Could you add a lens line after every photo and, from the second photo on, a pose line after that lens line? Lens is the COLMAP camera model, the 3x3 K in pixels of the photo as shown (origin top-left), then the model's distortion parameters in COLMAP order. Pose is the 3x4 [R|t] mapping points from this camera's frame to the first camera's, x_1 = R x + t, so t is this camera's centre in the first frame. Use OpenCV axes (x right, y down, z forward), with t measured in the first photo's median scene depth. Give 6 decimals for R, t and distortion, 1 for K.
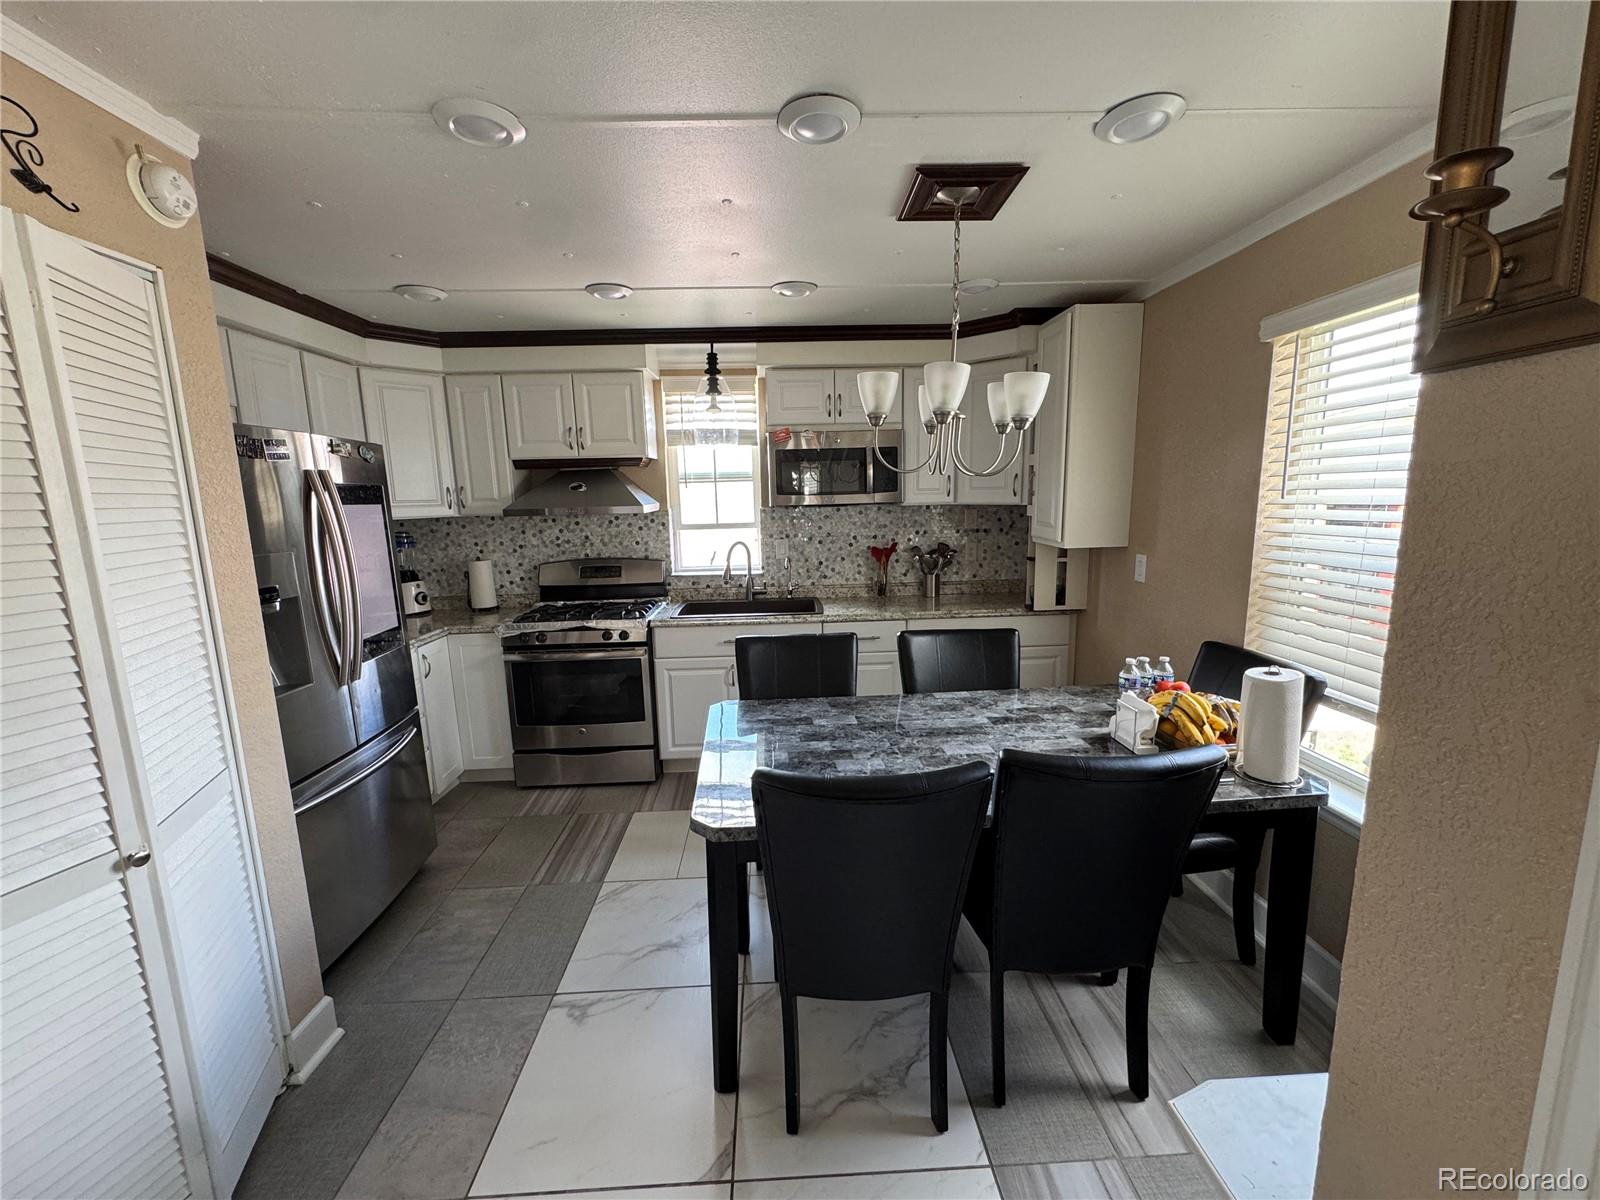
lens RADIAL K [[638.3, 0, 800.0], [0, 638.3, 600.0], [0, 0, 1]] dist [-0.000977, -0.000003]
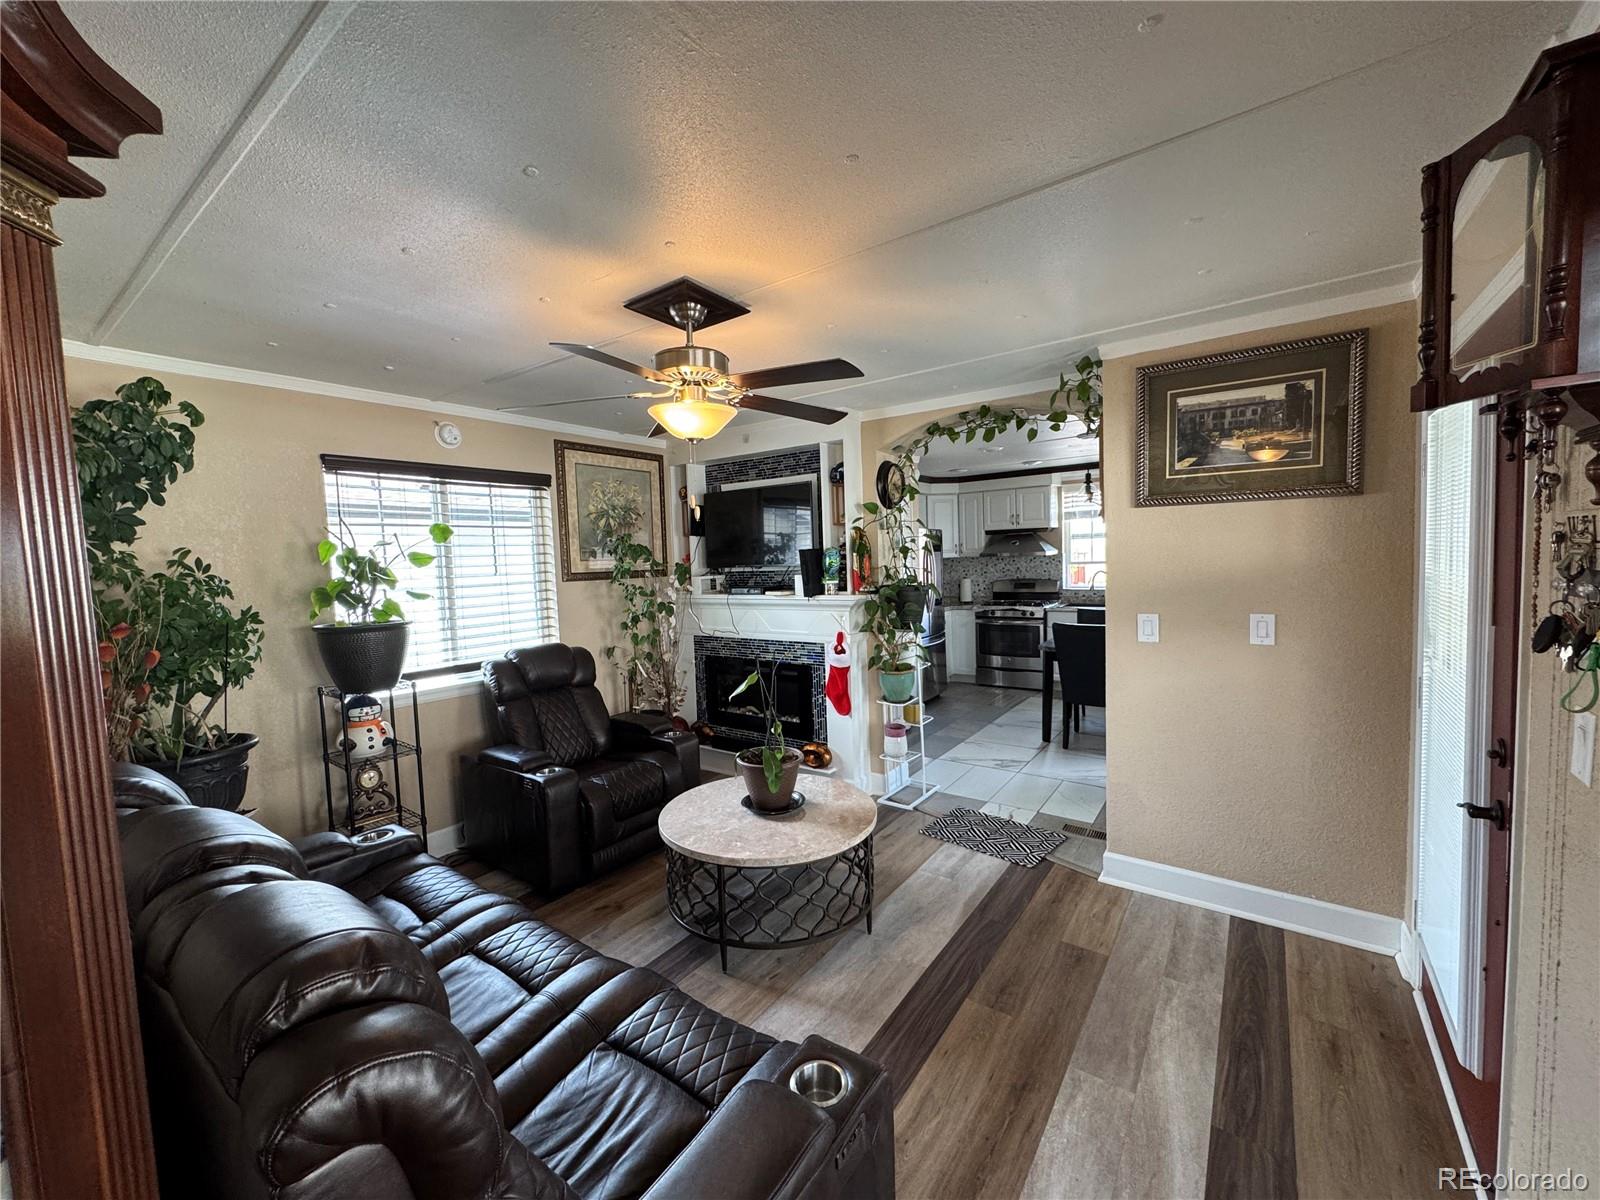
lens RADIAL K [[638.3, 0, 800.0], [0, 638.3, 600.0], [0, 0, 1]] dist [-0.000977, -0.000003]
pose [[0.784096, 0.037887, -0.619483, 0.386651], [-0.083652, 0.995479, -0.044997, 0.155594], [0.614977, 0.087103, 0.783720, -1.014312]]
